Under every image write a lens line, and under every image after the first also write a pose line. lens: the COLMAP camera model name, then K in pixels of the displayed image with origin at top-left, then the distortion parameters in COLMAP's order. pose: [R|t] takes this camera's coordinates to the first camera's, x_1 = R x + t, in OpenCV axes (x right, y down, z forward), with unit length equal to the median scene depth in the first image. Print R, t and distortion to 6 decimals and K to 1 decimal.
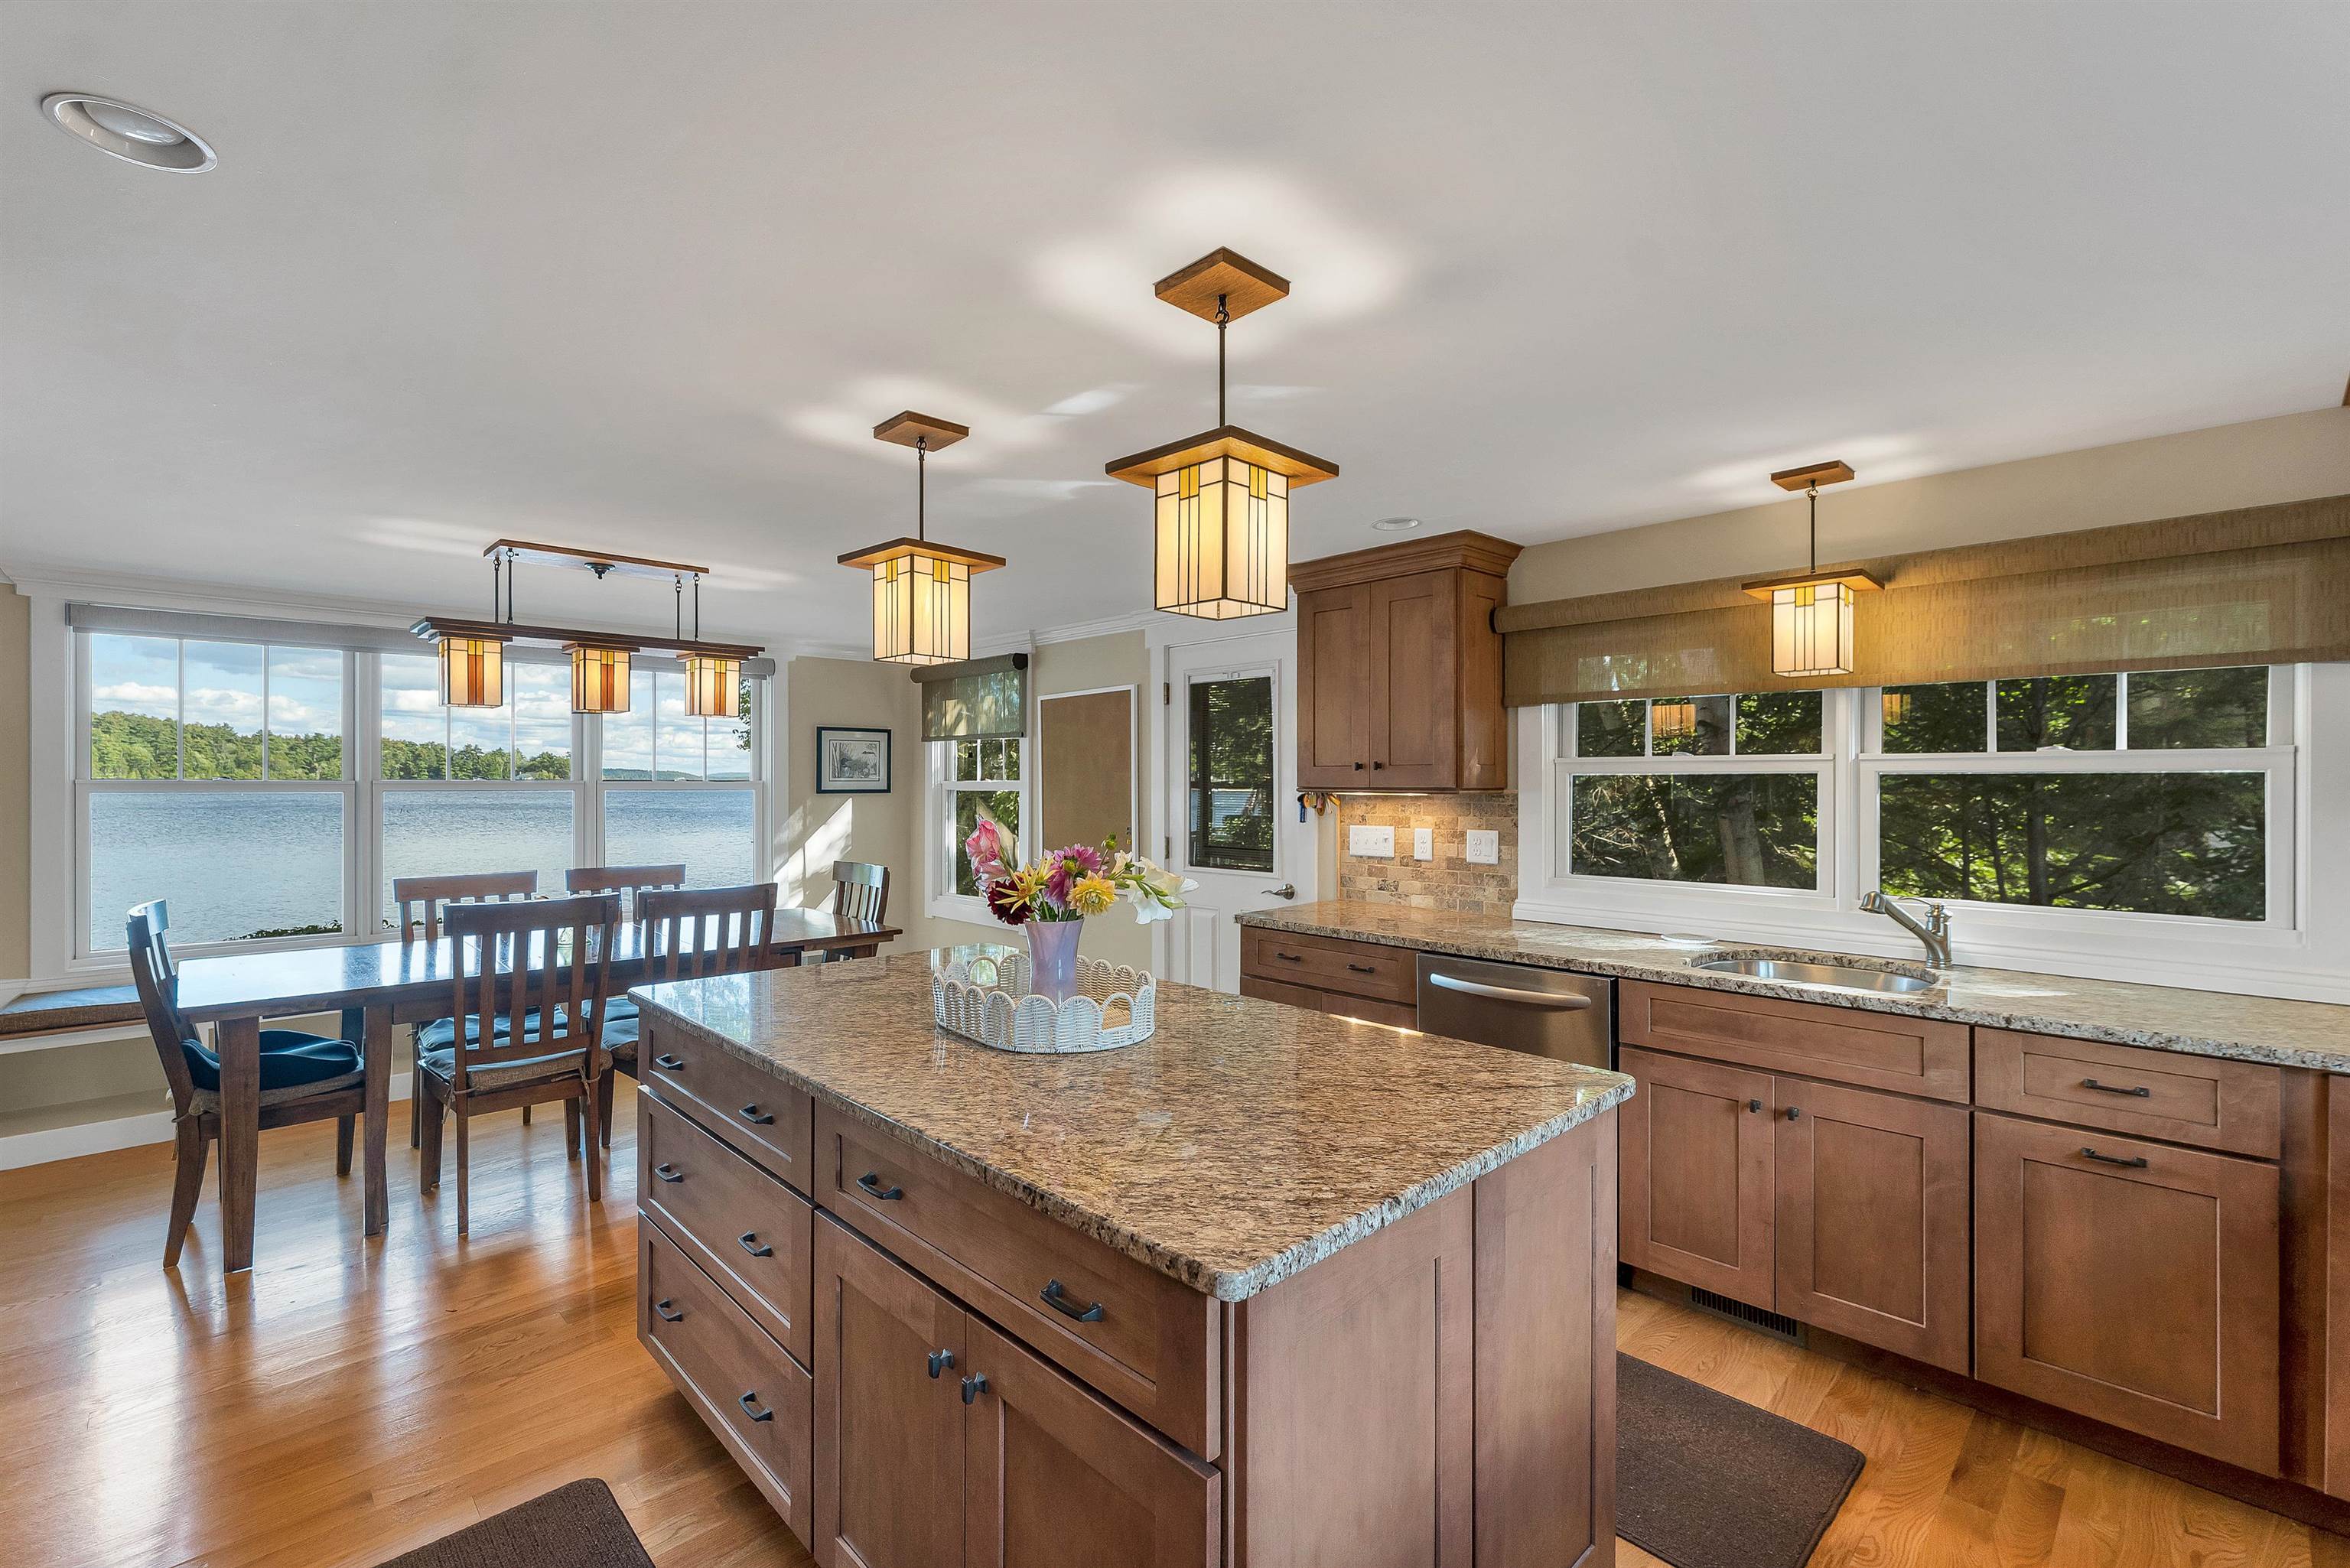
lens RADIAL K [[1018.7, 0, 1175.0], [0, 1018.7, 784.0], [0, 0, 1]] dist [-0.000830, -0.000533]
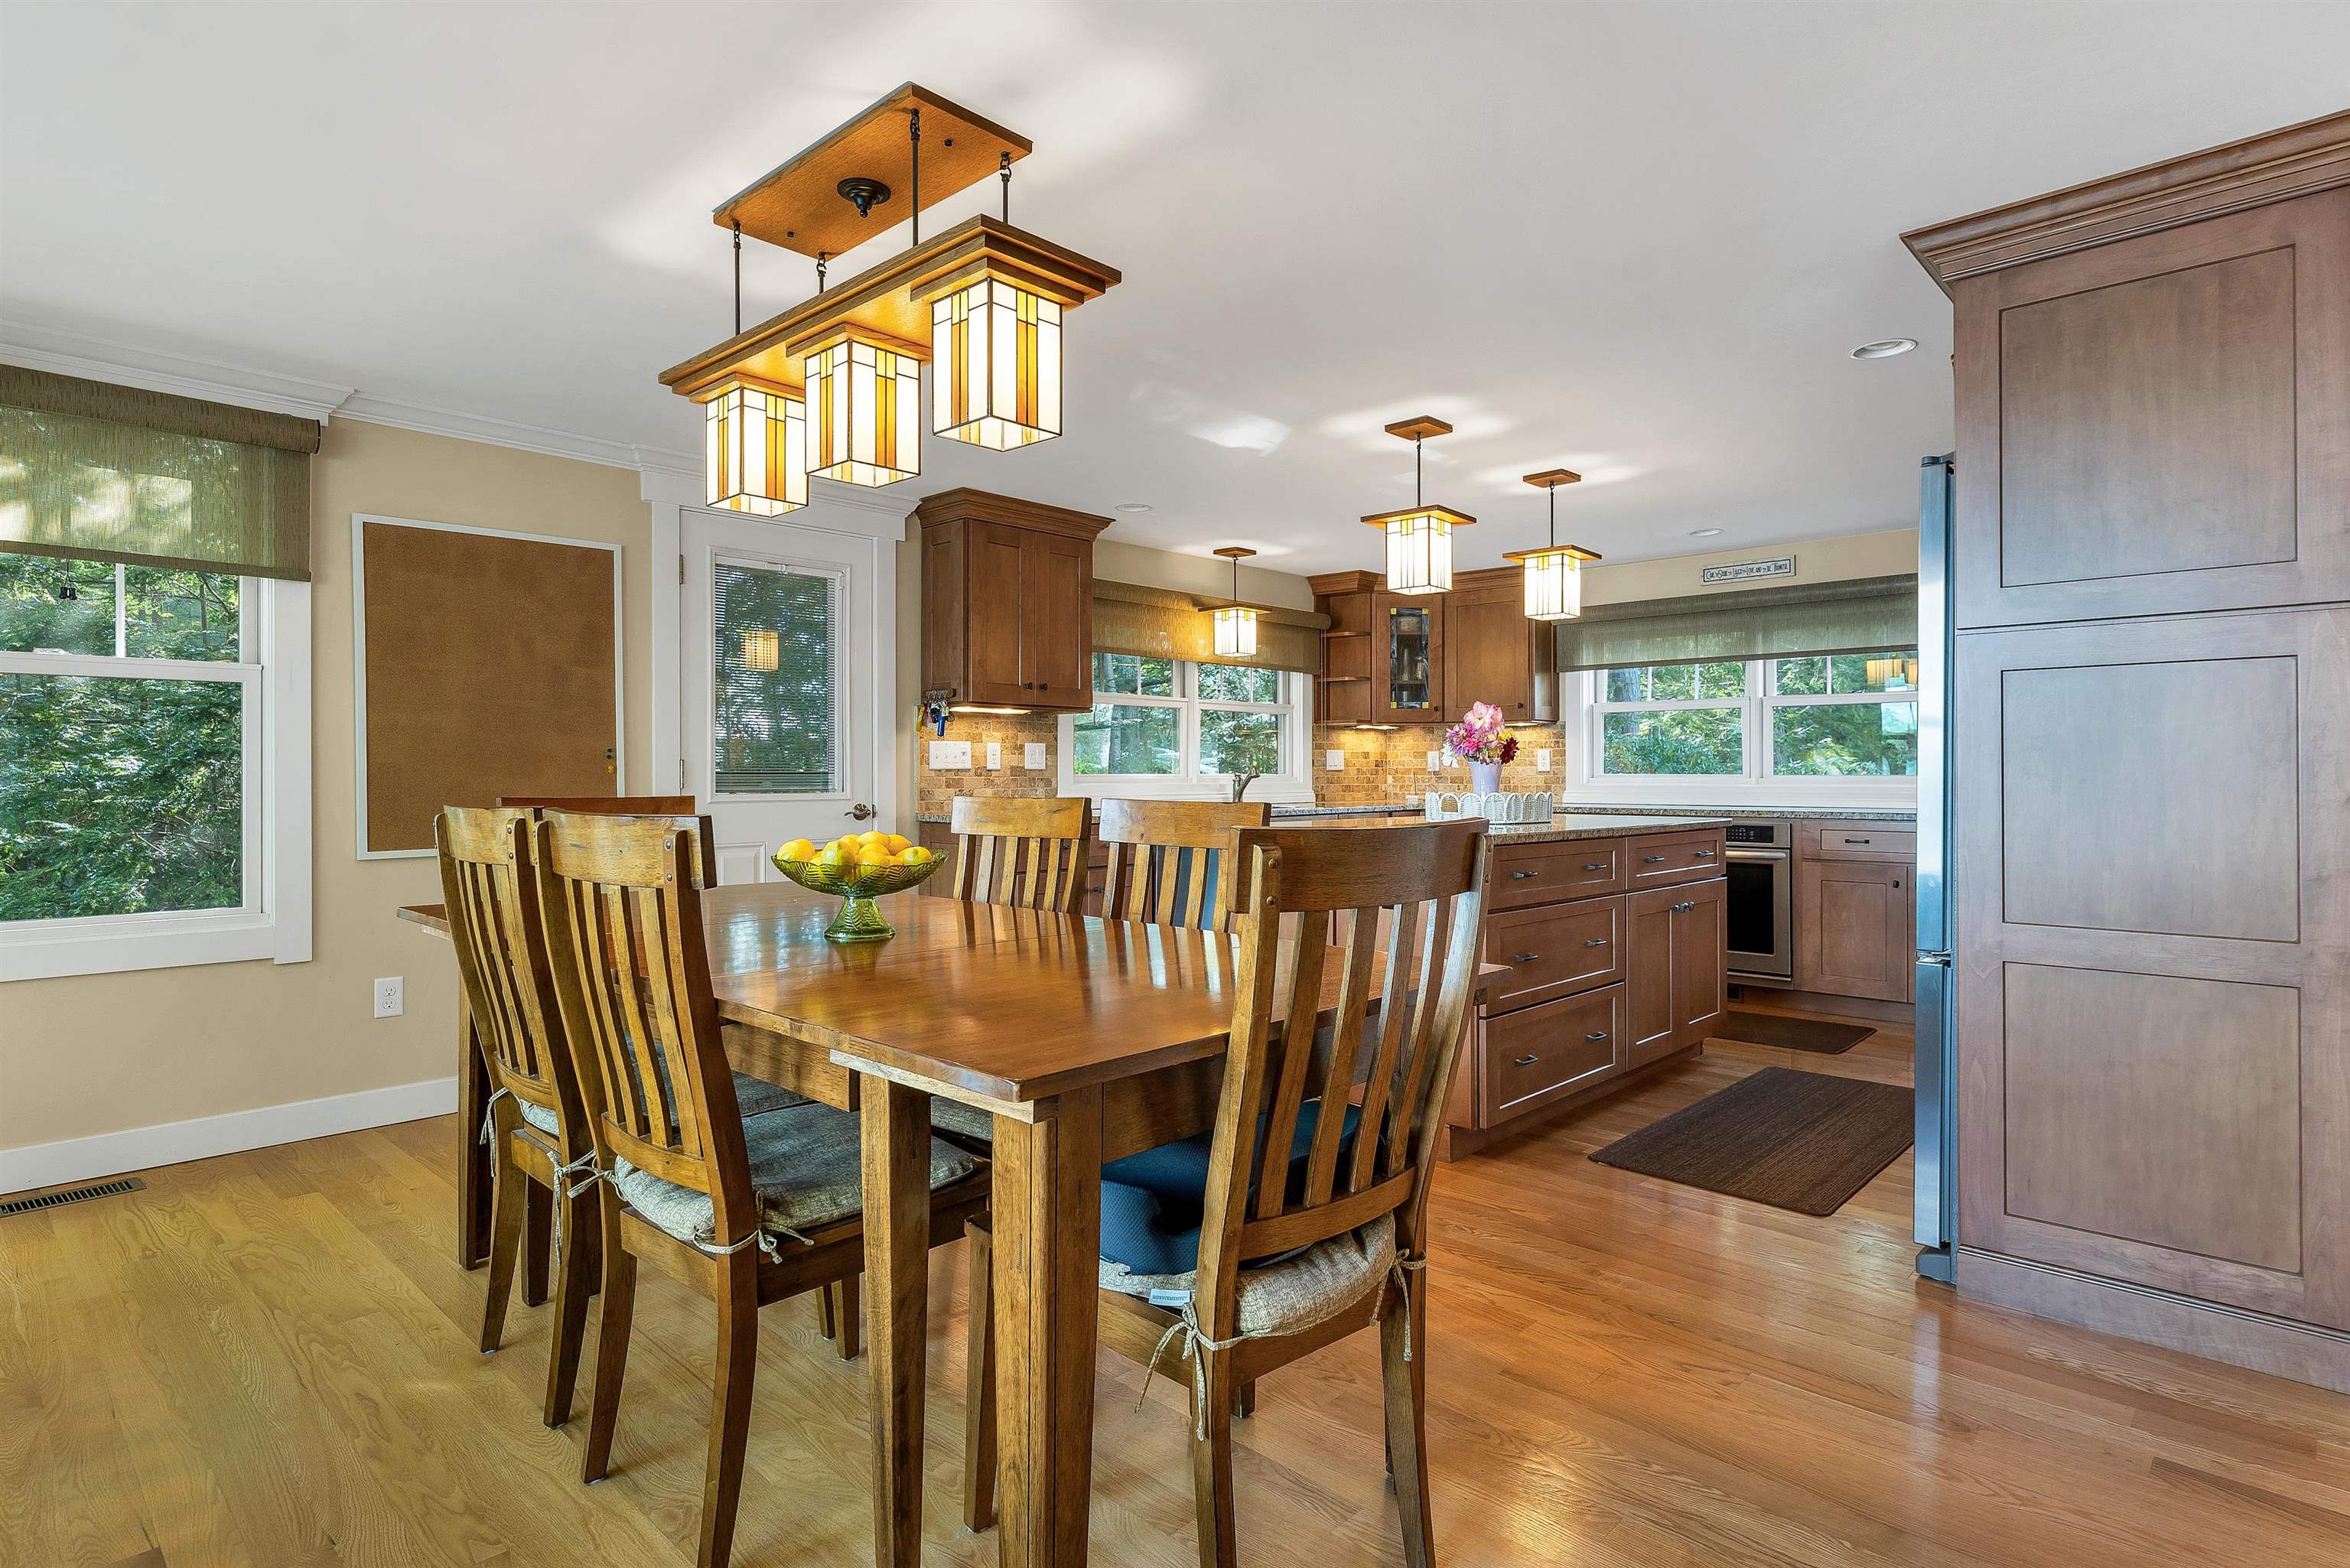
lens RADIAL K [[1209.1, 0, 1162.0], [0, 1209.1, 768.0], [0, 0, 1]] dist [-0.004571, -0.000641]
pose [[-0.030595, 0.003875, 0.999524, -1.222638], [0.000586, 0.999992, -0.003859, 0.082738], [-0.999532, 0.000468, -0.030597, 0.901766]]
